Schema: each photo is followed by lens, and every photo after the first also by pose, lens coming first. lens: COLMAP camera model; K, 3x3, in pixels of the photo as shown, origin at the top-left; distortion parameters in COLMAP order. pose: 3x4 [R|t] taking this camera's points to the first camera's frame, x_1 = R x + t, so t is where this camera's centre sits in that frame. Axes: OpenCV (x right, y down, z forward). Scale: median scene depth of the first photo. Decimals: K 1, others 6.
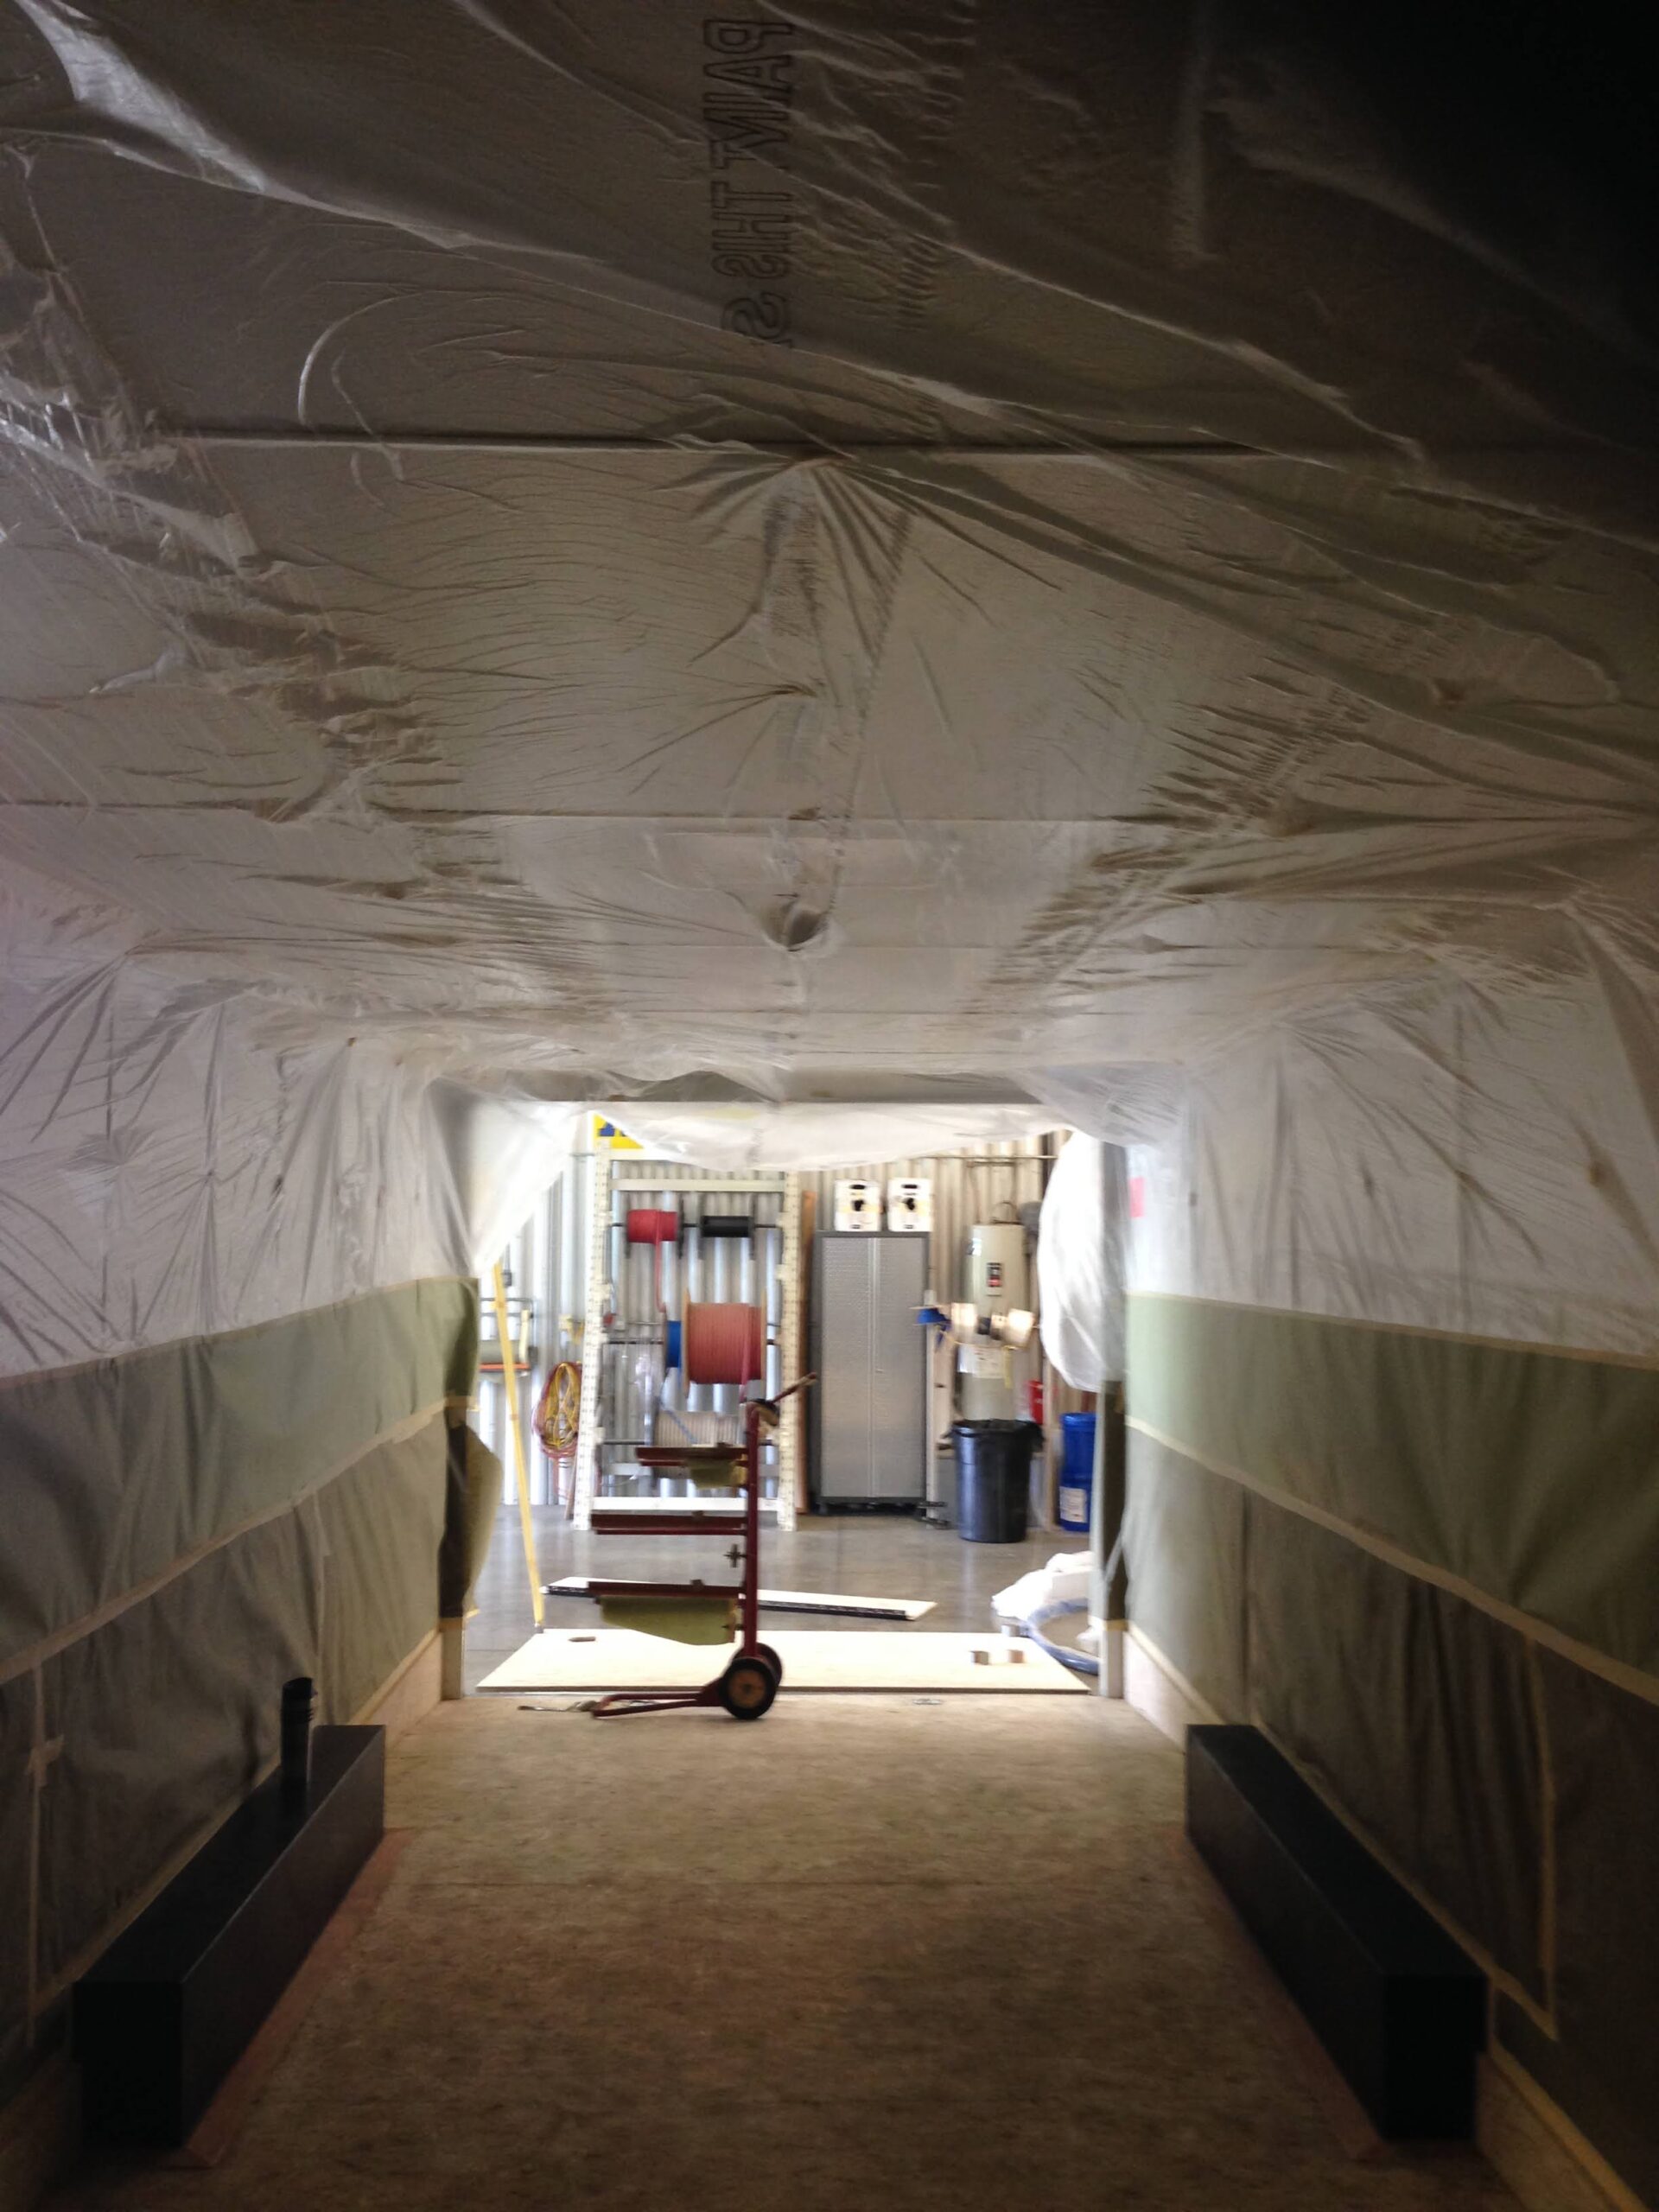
lens RADIAL K [[2092.8, 0, 829.5], [0, 2092.8, 1106.0], [0, 0, 1]] dist [0.166790, -0.318810]
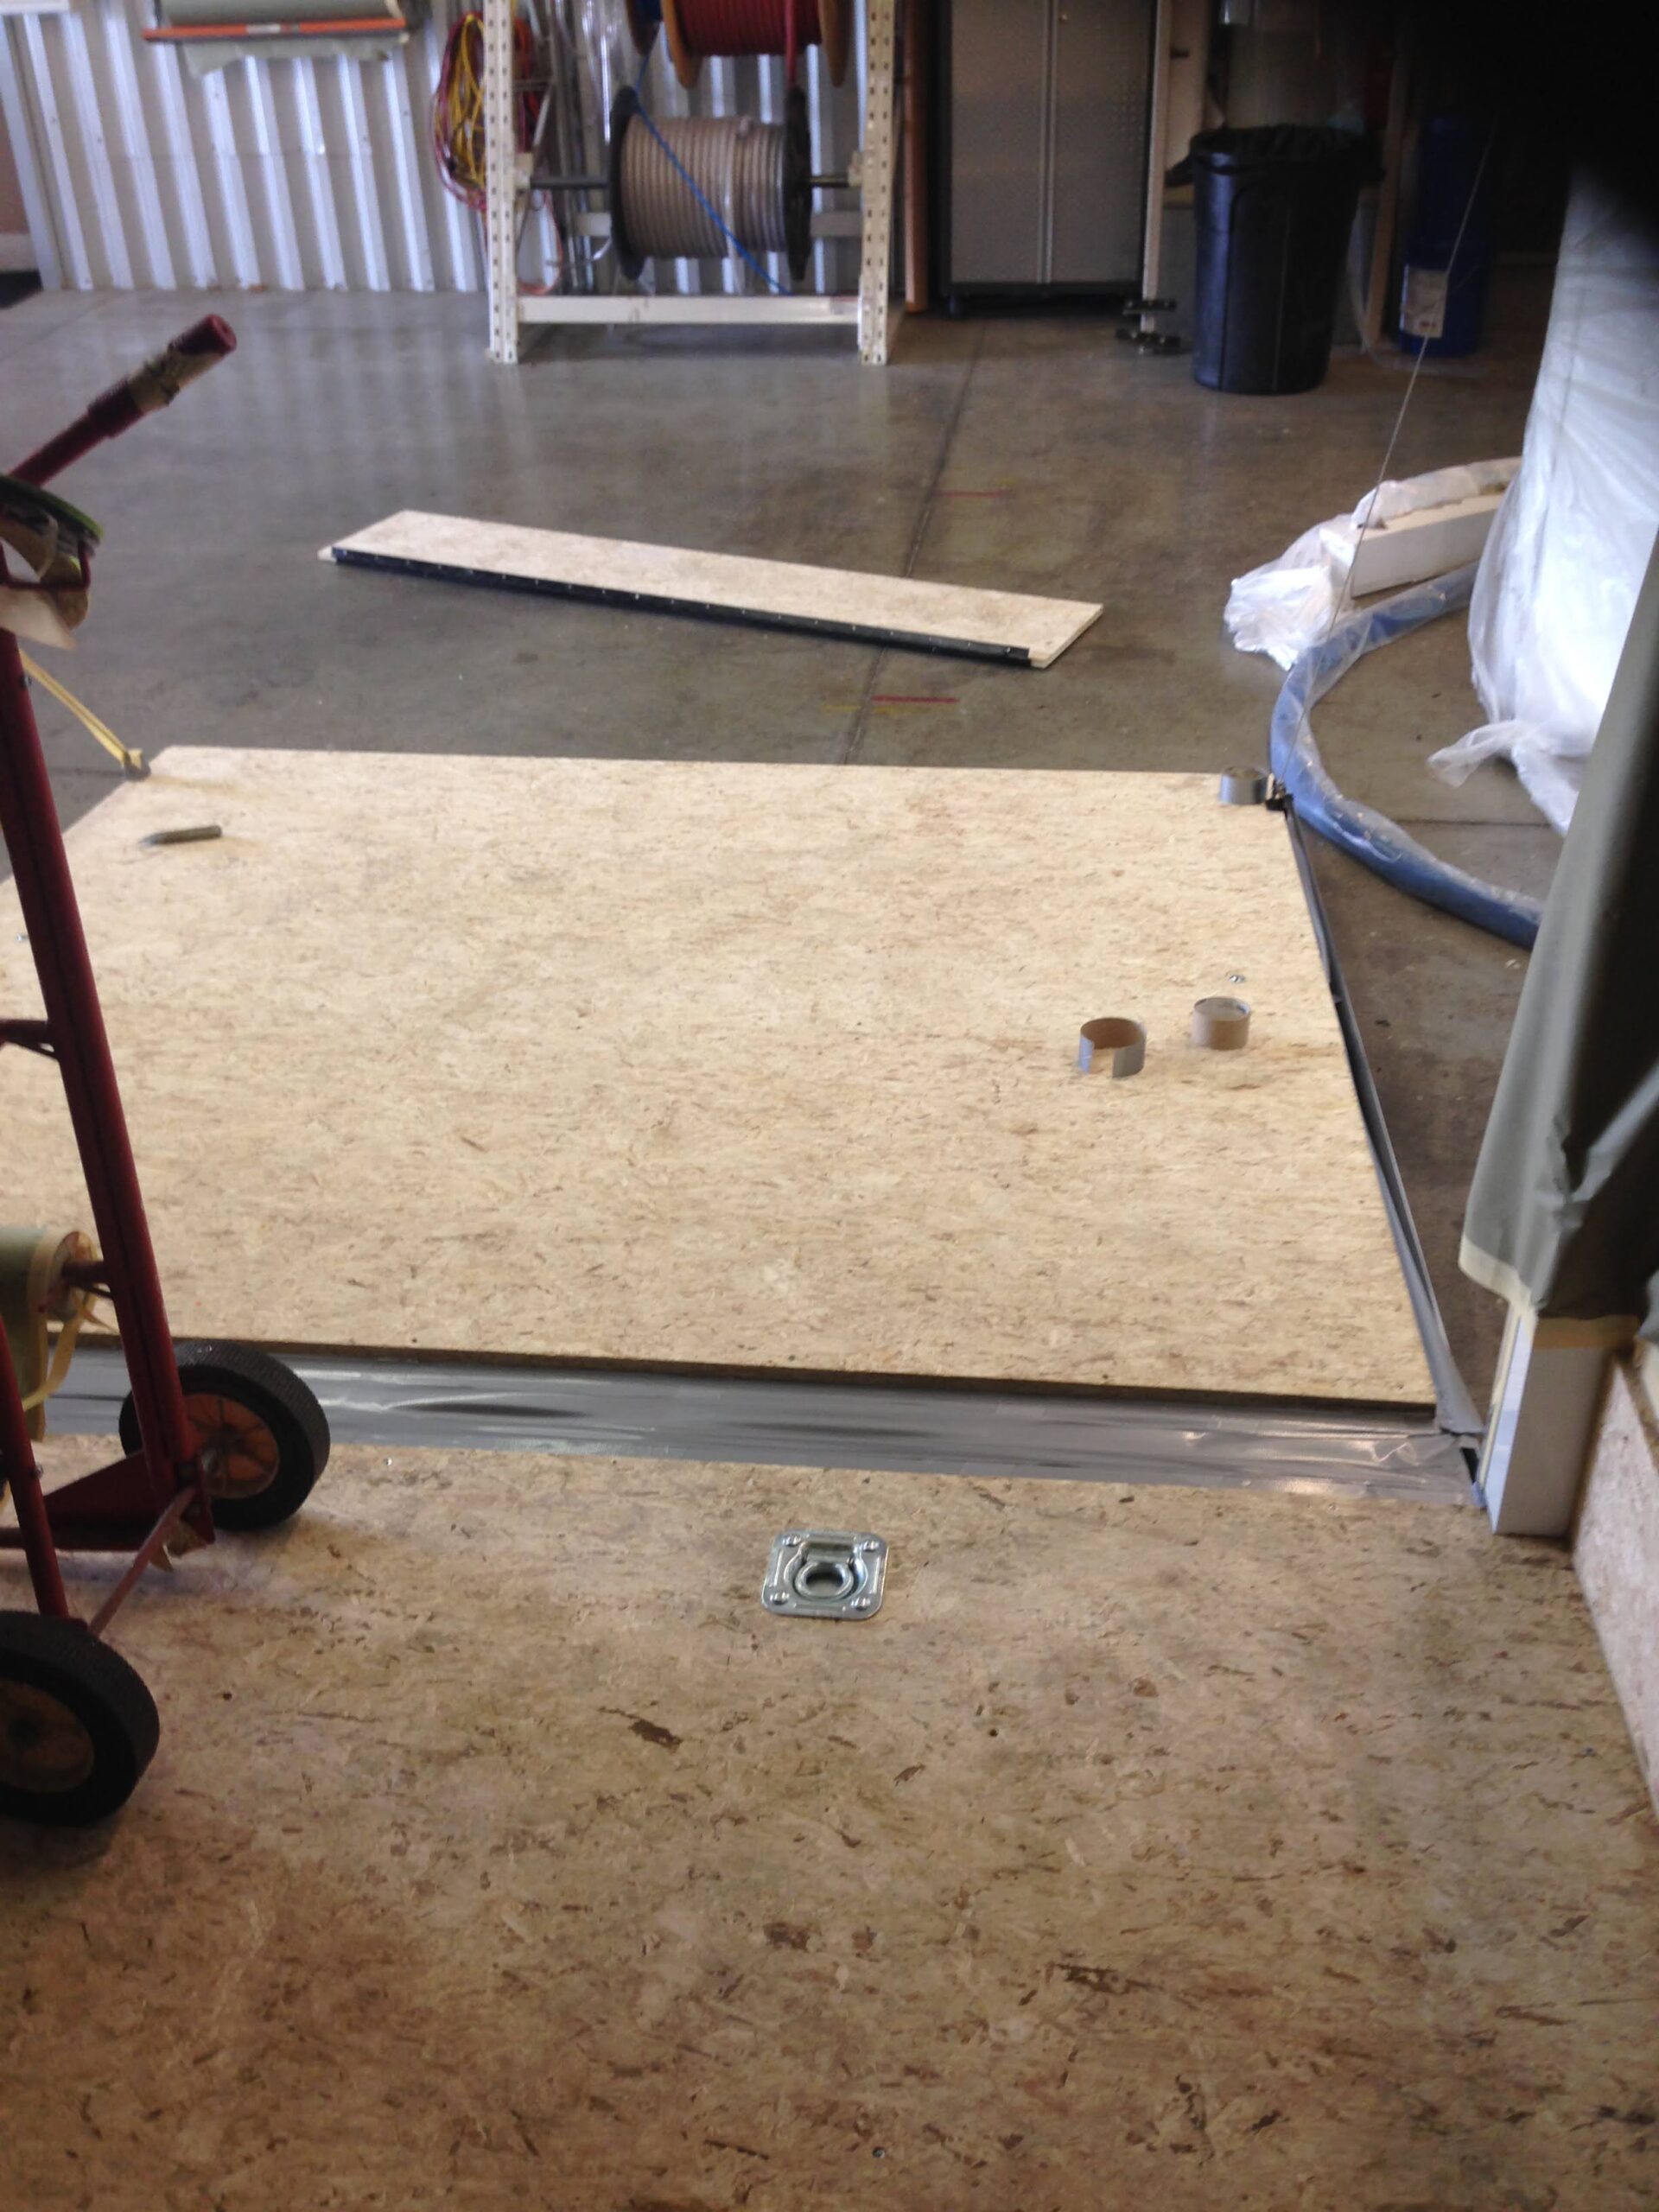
lens RADIAL K [[2092.8, 0, 829.5], [0, 2092.8, 1106.0], [0, 0, 1]] dist [0.166790, -0.318810]
pose [[0.991867, 0.037910, -0.121502, 0.042018], [0.039549, 0.815563, 0.577316, 0.040981], [0.120979, -0.577426, 0.807430, 0.442383]]
